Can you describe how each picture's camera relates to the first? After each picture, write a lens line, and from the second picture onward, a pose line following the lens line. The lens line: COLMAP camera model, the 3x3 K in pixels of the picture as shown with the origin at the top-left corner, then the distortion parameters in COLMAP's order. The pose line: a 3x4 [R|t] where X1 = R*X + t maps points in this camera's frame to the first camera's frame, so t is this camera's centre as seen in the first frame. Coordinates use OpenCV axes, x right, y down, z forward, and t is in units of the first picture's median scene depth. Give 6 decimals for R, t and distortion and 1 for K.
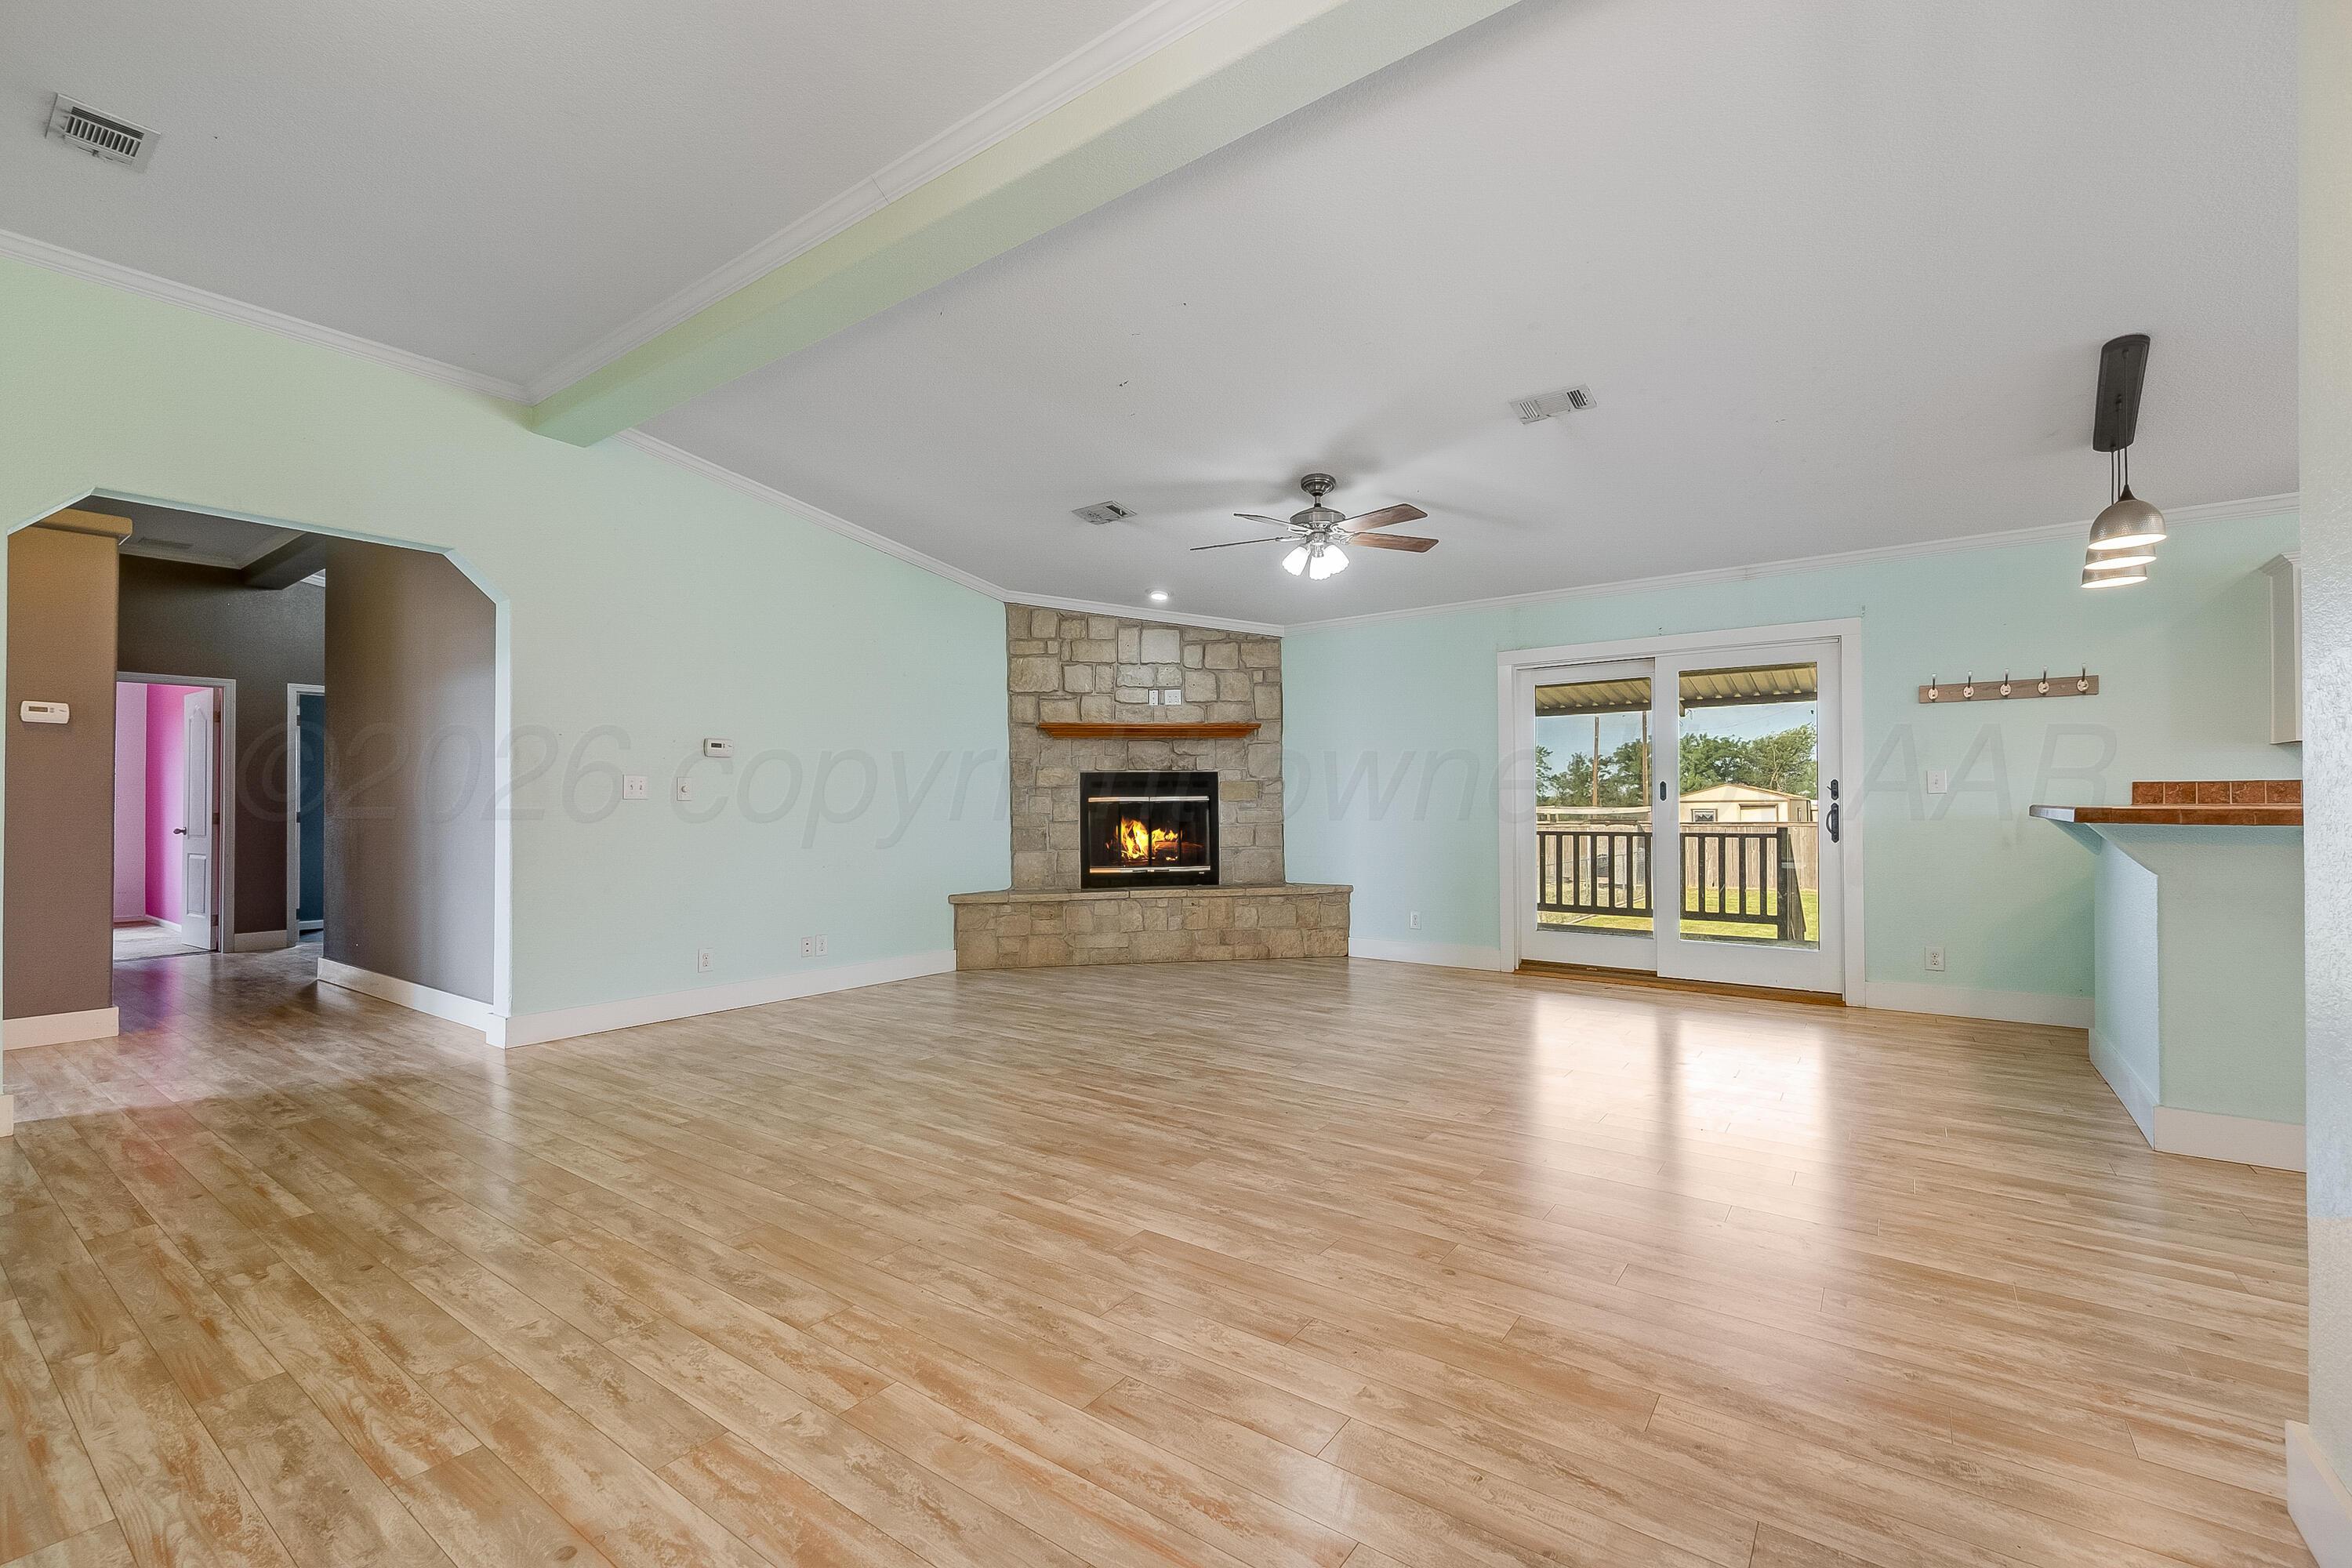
lens RADIAL K [[994.0, 0, 1180.6], [0, 994.0, 813.9], [0, 0, 1]] dist [0.015286, -0.000293]
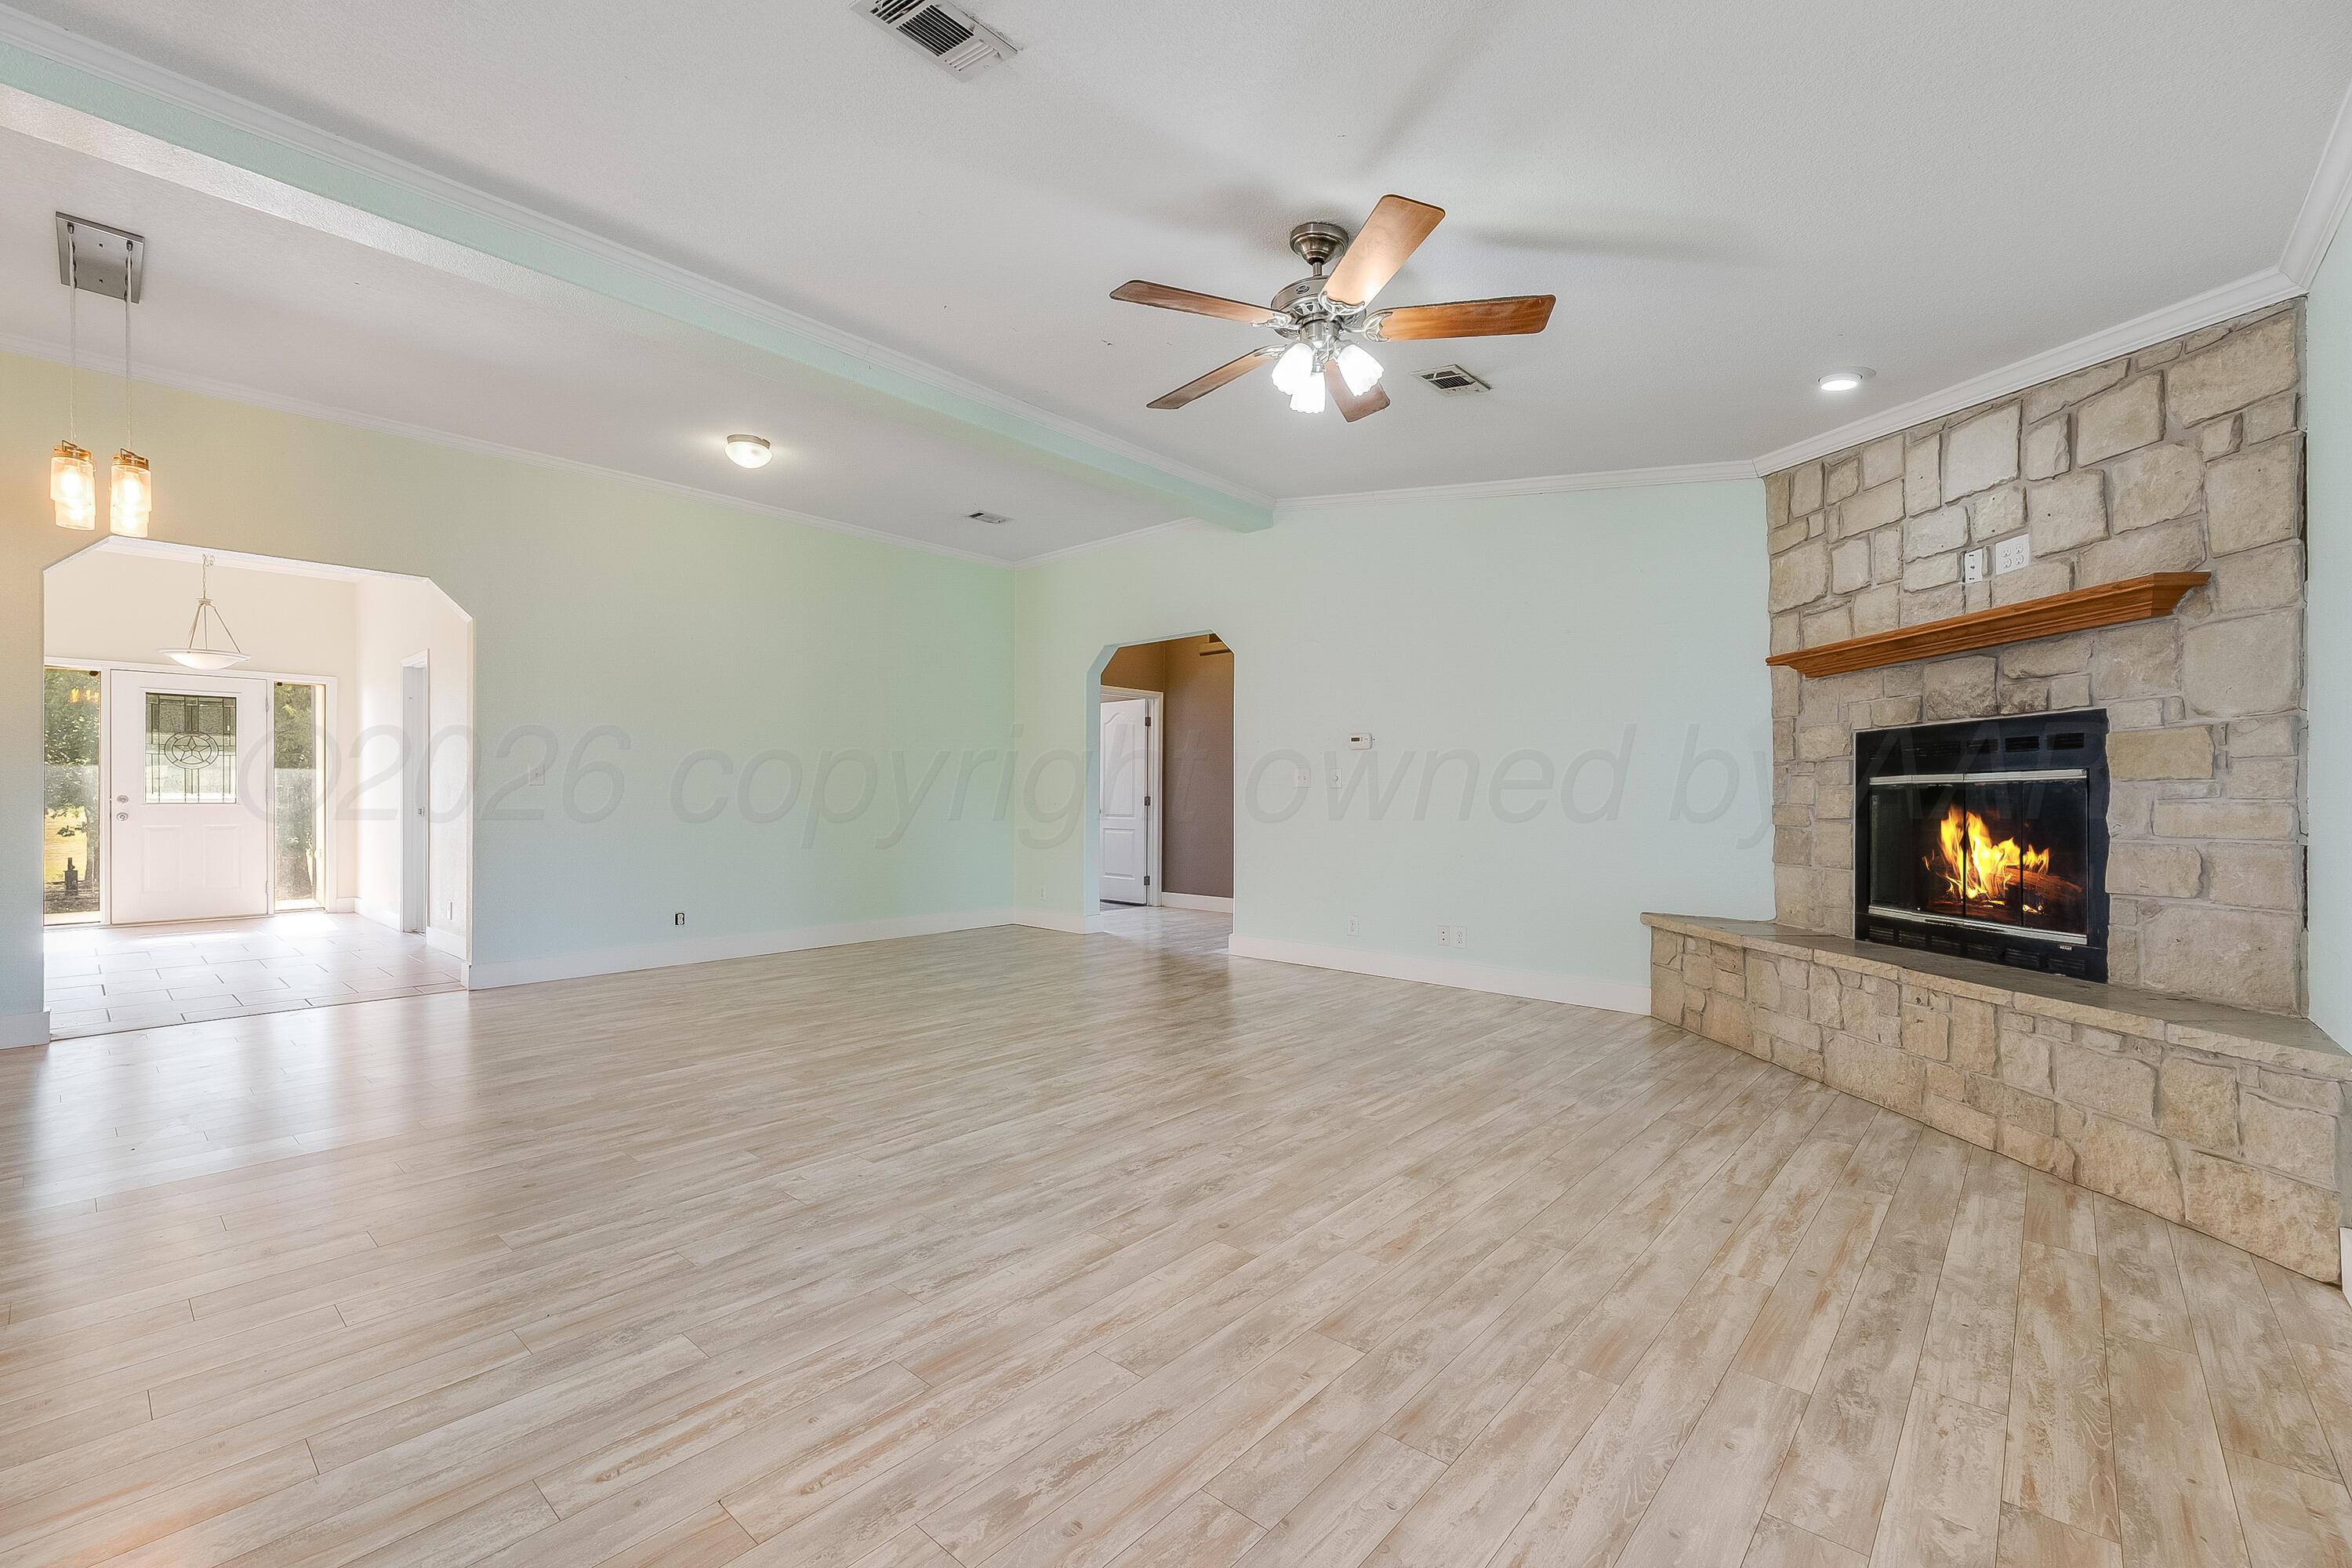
lens RADIAL K [[994.0, 0, 1152.2], [0, 994.0, 797.3], [0, 0, 1]] dist [0.015286, -0.000293]
pose [[-0.115786, 0.005919, -0.993257, 0.542206], [-0.008501, 0.999940, 0.006949, -0.005605], [0.993238, 0.009248, -0.115728, 0.715995]]
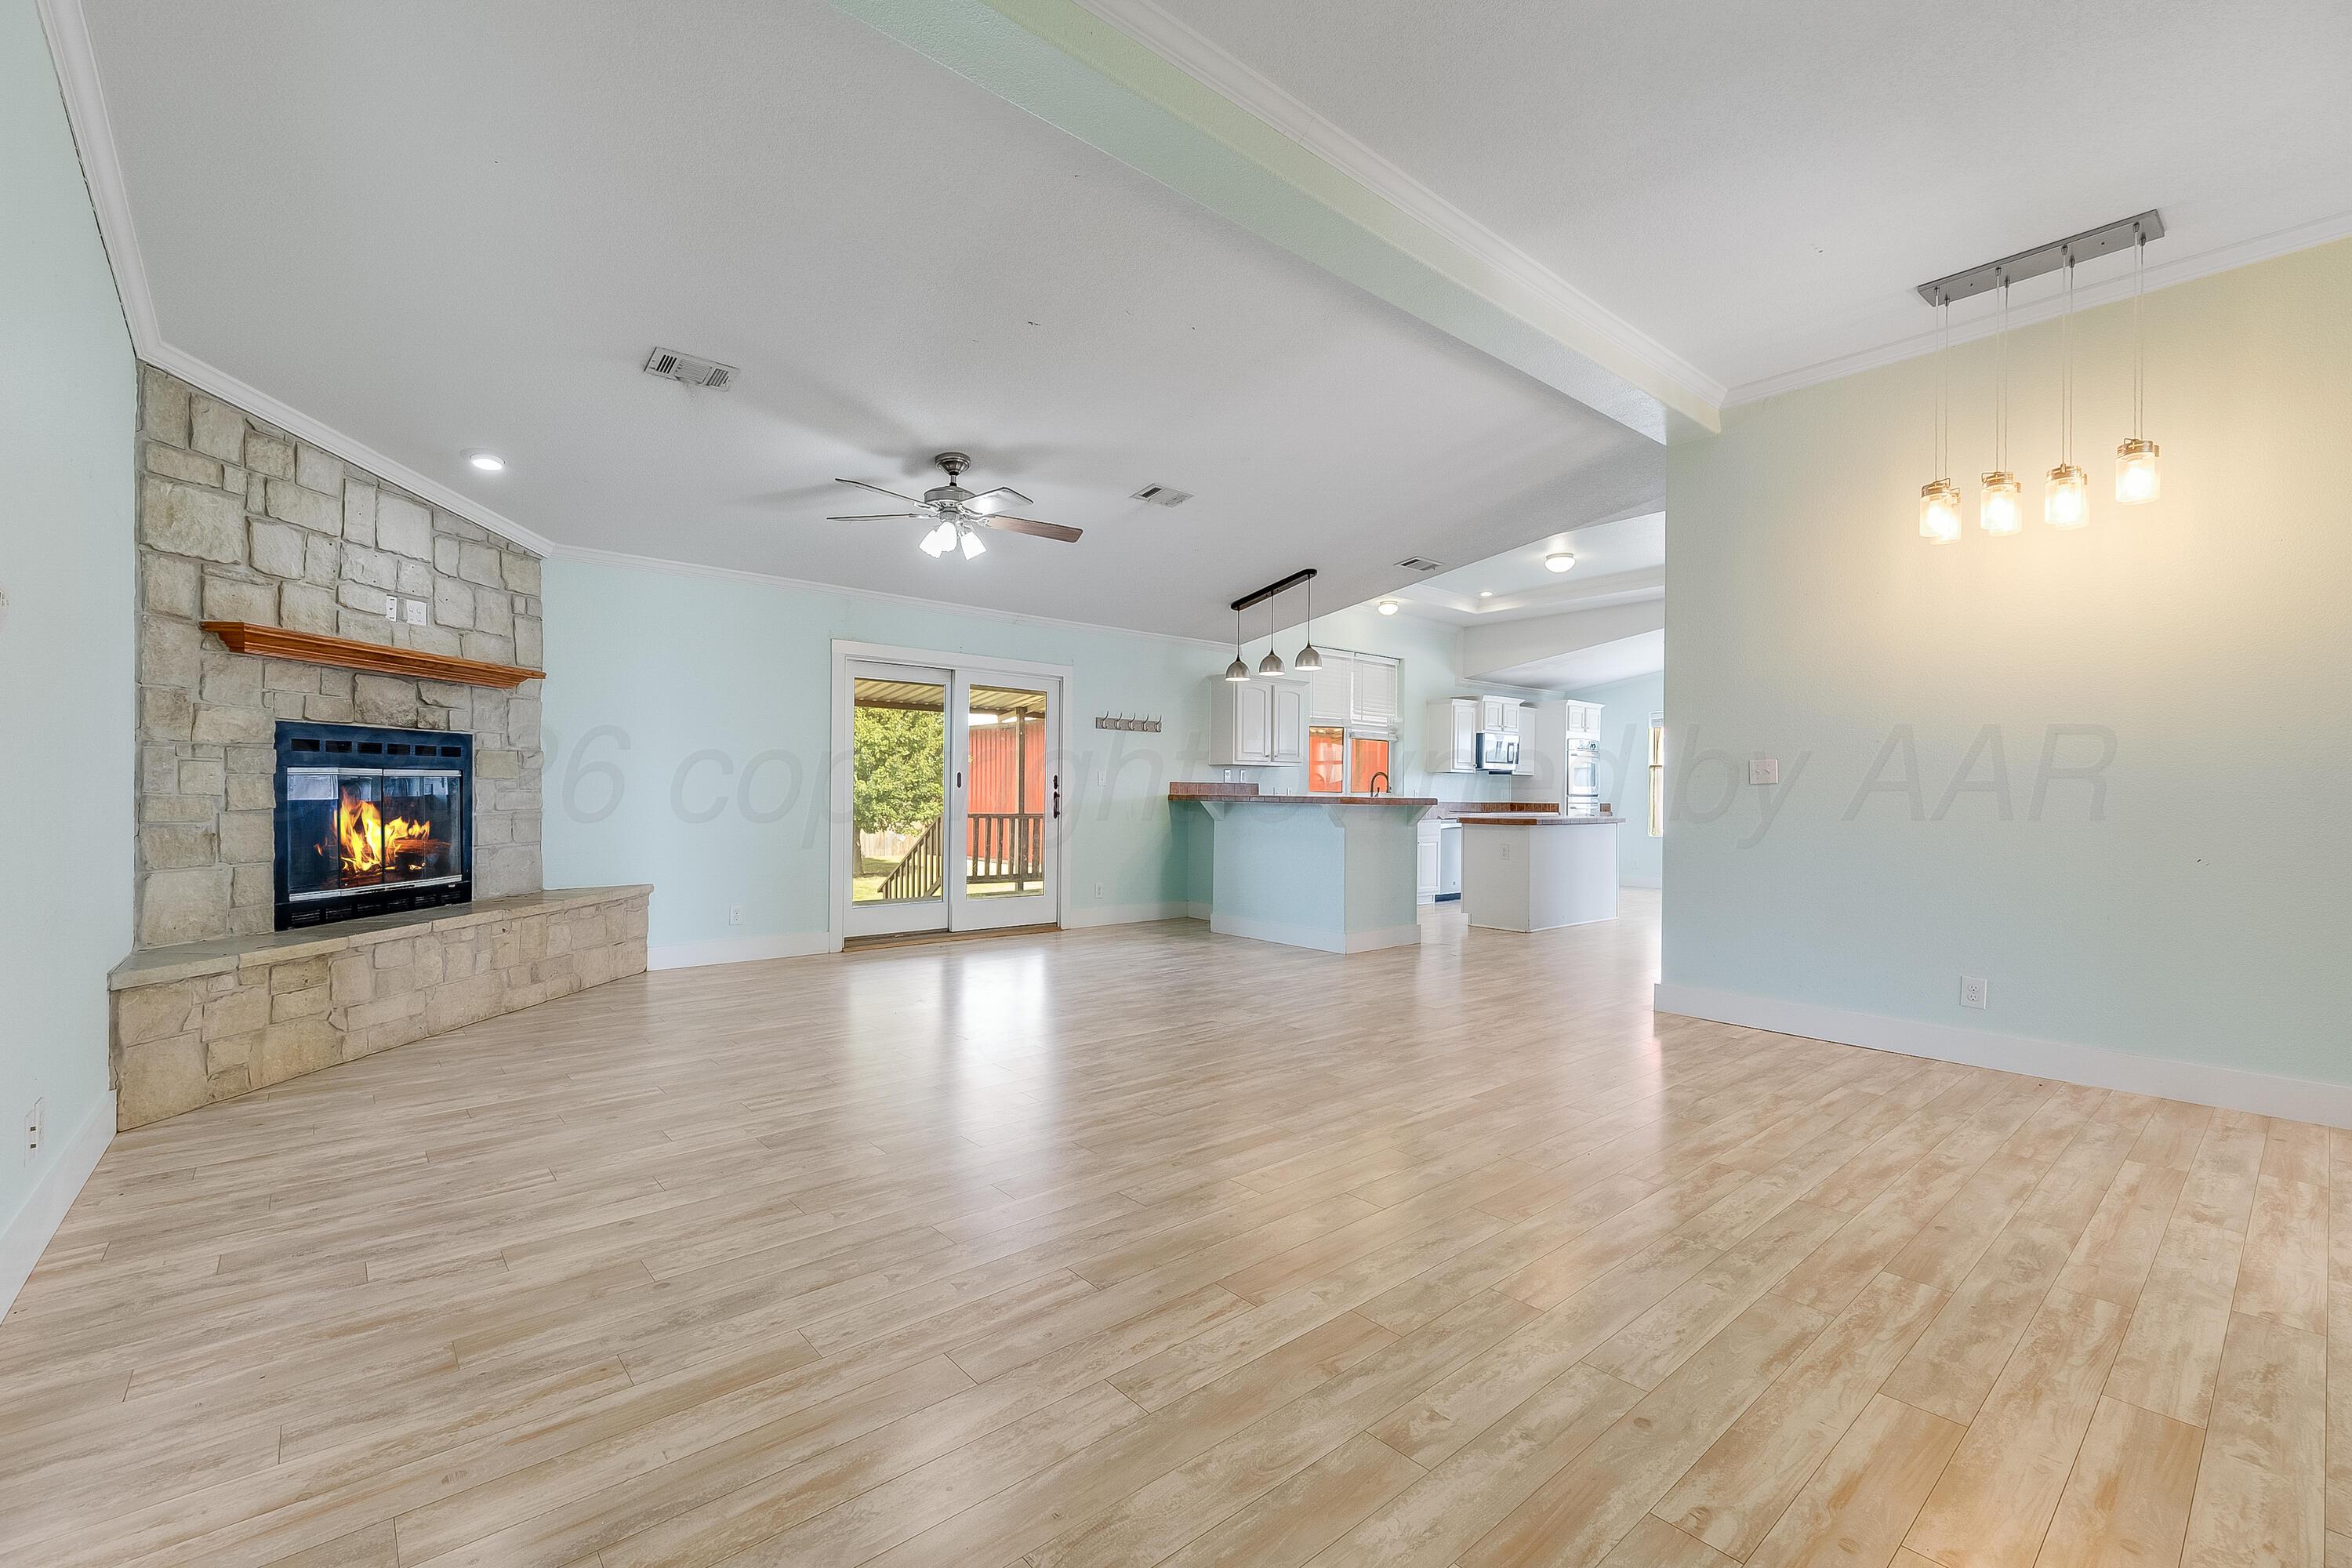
lens RADIAL K [[994.0, 0, 1170.1], [0, 994.0, 796.6], [0, 0, 1]] dist [0.015286, -0.000293]
pose [[0.224626, 0.004315, 0.974435, -0.568536], [-0.003239, 0.999988, -0.003682, 0.001253], [-0.974440, -0.002329, 0.224637, 0.417924]]
